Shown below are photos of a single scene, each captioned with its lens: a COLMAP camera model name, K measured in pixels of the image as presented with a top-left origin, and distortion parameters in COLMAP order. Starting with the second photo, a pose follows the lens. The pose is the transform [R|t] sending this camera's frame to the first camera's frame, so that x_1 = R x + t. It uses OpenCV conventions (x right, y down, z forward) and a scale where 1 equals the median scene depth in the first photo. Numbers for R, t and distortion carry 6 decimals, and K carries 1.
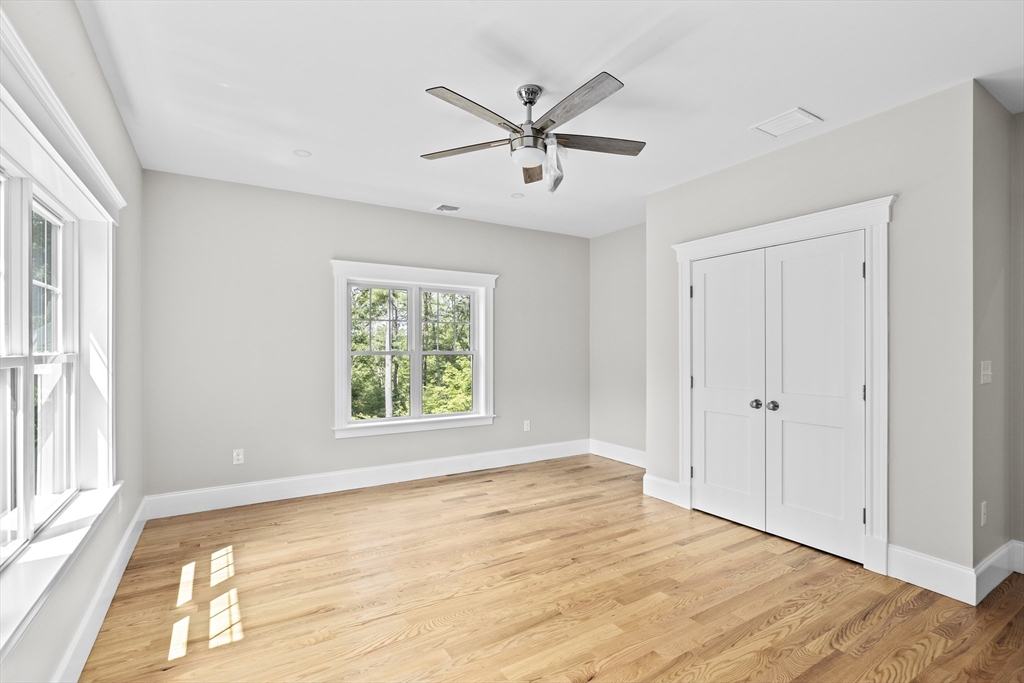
lens RADIAL K [[471.9, 0, 511.7], [0, 471.9, 345.6], [0, 0, 1]] dist [-0.002547, 0.001346]
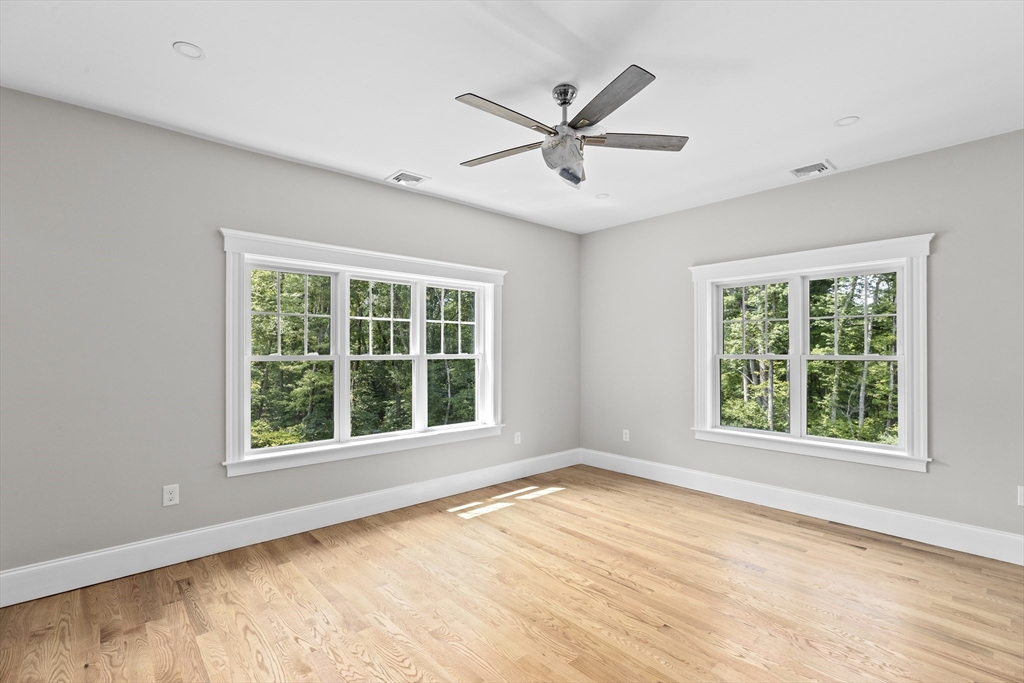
lens RADIAL K [[471.9, 0, 511.7], [0, 471.9, 344.4], [0, 0, 1]] dist [-0.002547, 0.001346]
pose [[0.178208, -0.012761, -0.983910, 0.669501], [0.006181, 0.999911, -0.011849, 0.000165], [0.983973, -0.003970, 0.178271, 0.485908]]
